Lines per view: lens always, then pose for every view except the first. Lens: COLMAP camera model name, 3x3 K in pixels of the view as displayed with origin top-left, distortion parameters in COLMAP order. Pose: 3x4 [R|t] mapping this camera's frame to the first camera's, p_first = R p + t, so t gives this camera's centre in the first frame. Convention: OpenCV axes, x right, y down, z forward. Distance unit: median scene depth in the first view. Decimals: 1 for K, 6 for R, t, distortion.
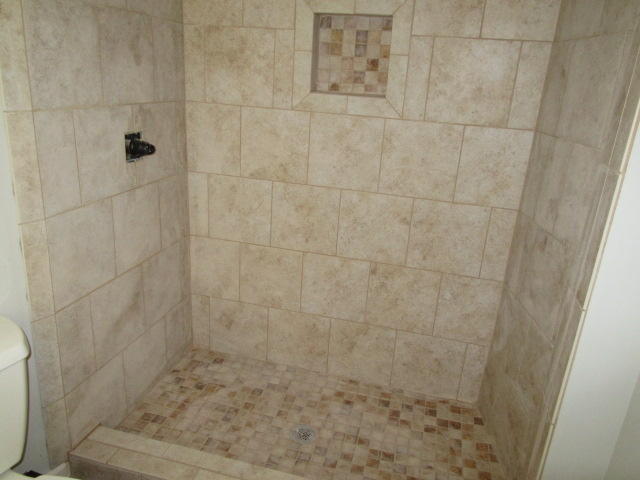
lens RADIAL K [[512.8, 0, 320.0], [0, 512.8, 242.3], [0, 0, 1]] dist [0.013276, -0.004994]
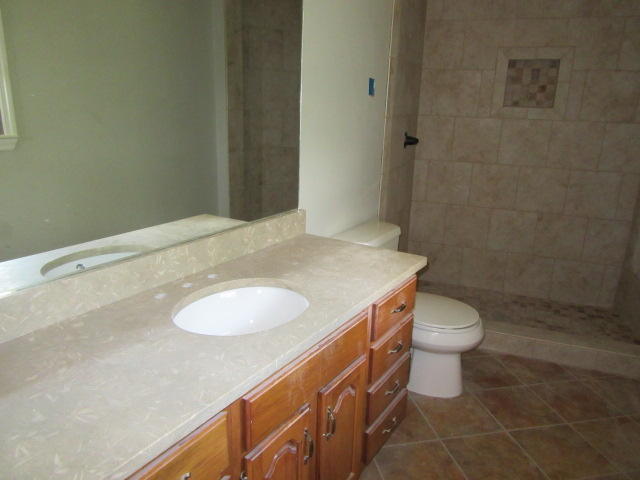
lens RADIAL K [[512.8, 0, 318.0], [0, 512.8, 239.4], [0, 0, 1]] dist [0.013276, -0.004994]
pose [[0.993238, -0.003517, -0.116039, -0.406469], [-0.003159, 0.998352, -0.057296, 0.221840], [0.116049, 0.057276, 0.991591, -0.656561]]
